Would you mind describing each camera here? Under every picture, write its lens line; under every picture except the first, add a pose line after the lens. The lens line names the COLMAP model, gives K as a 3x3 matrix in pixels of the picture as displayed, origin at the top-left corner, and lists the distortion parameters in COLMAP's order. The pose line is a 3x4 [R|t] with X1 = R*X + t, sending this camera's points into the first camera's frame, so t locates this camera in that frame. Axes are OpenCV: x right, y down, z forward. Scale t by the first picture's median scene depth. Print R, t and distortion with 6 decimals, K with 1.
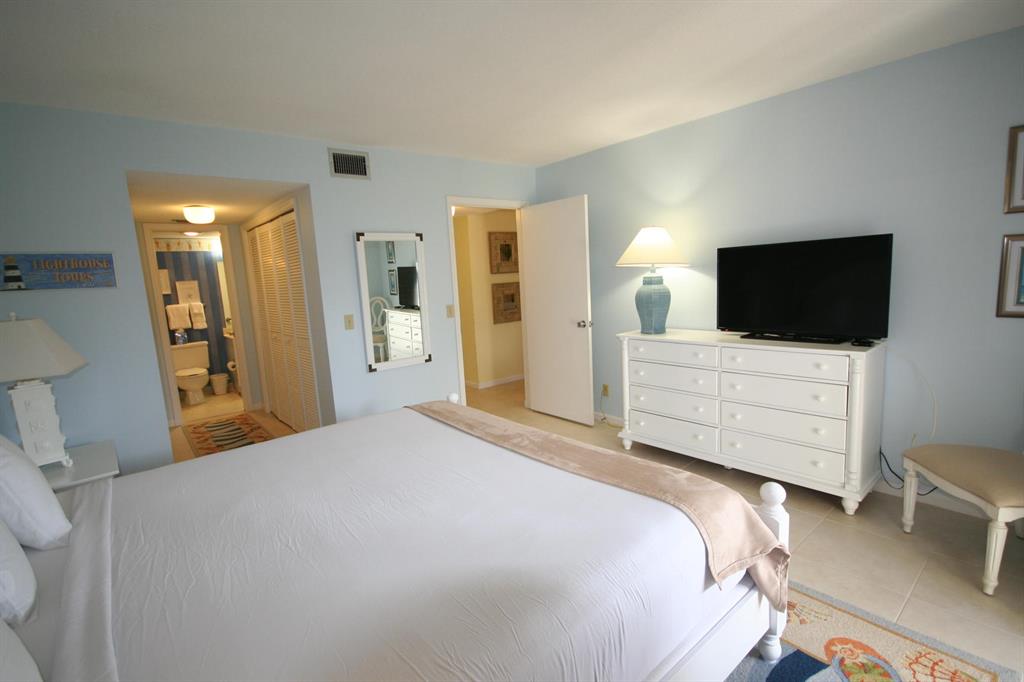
lens RADIAL K [[474.3, 0, 514.3], [0, 474.3, 344.7], [0, 0, 1]] dist [-0.001339, -0.004681]
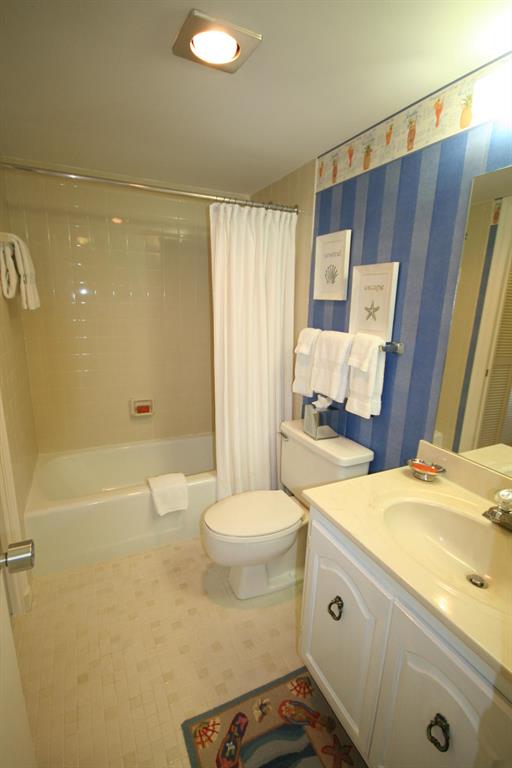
lens RADIAL K [[355.7, 0, 253.3], [0, 355.7, 383.6], [0, 0, 1]] dist [-0.001339, -0.004681]
pose [[-0.268282, 0.283086, -0.920808, -0.435125], [-0.143846, 0.933361, 0.328855, -0.128531], [0.952540, 0.220680, -0.209683, 1.007801]]
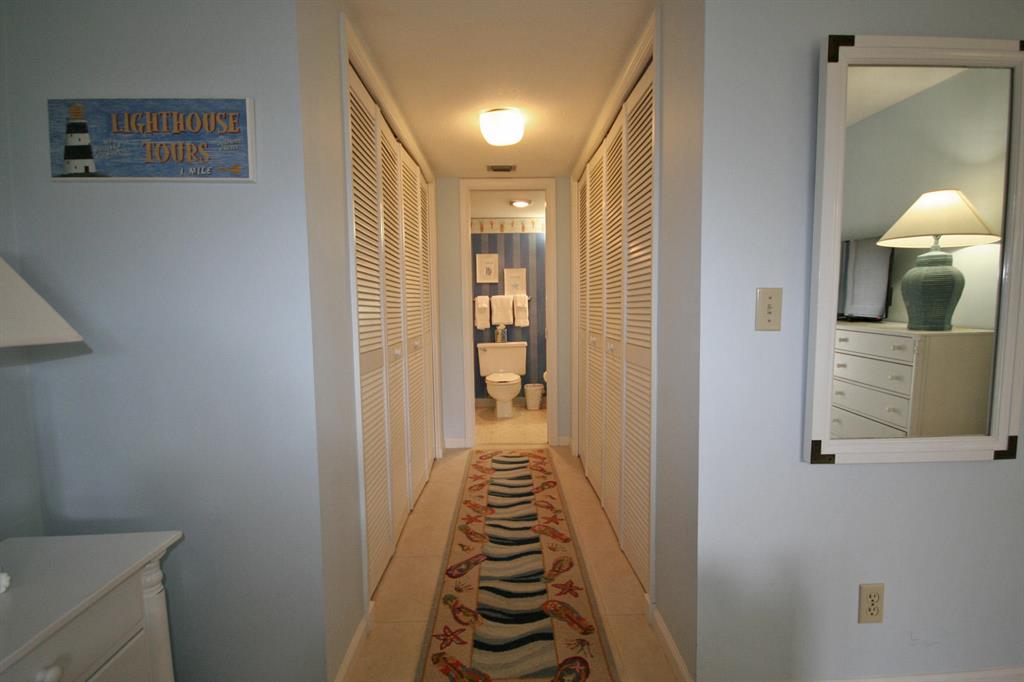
lens RADIAL K [[474.3, 0, 516.0], [0, 474.3, 342.7], [0, 0, 1]] dist [-0.001339, -0.004681]
pose [[0.778161, 0.091177, -0.621412, -0.161109], [-0.120618, 0.992684, -0.005391, 0.000359], [0.616374, 0.079148, 0.783466, 0.361817]]
